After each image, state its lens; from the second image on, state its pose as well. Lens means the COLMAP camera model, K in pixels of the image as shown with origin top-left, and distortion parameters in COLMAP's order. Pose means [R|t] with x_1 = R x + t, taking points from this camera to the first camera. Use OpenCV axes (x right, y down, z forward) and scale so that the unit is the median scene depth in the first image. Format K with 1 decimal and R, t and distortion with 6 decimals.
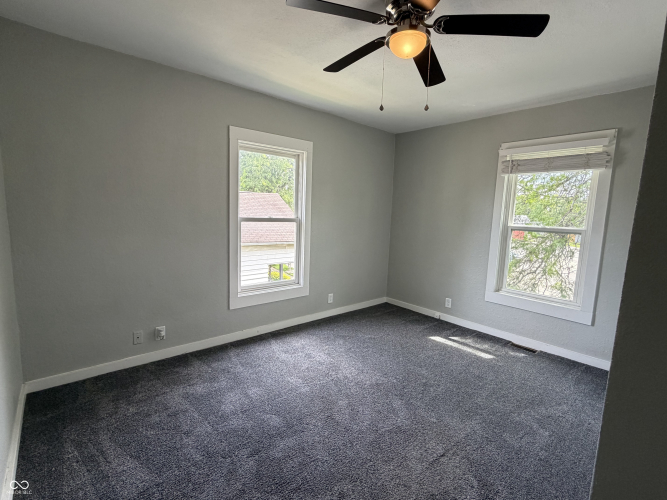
lens RADIAL K [[313.5, 0, 333.5], [0, 313.5, 250.0], [0, 0, 1]] dist [-0.000012, 0.000098]
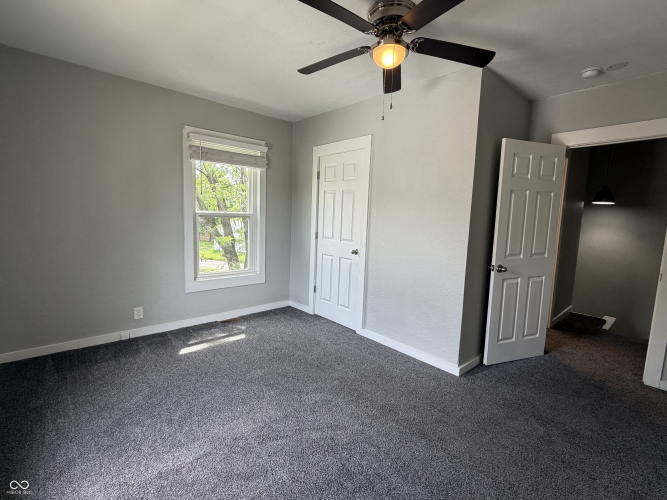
lens RADIAL K [[313.5, 0, 333.5], [0, 313.5, 250.0], [0, 0, 1]] dist [-0.000012, 0.000098]
pose [[-0.001001, -0.156306, 0.987708, -0.462233], [0.093593, 0.983359, 0.155712, -0.076552], [-0.995610, 0.092599, 0.013645, 0.580921]]
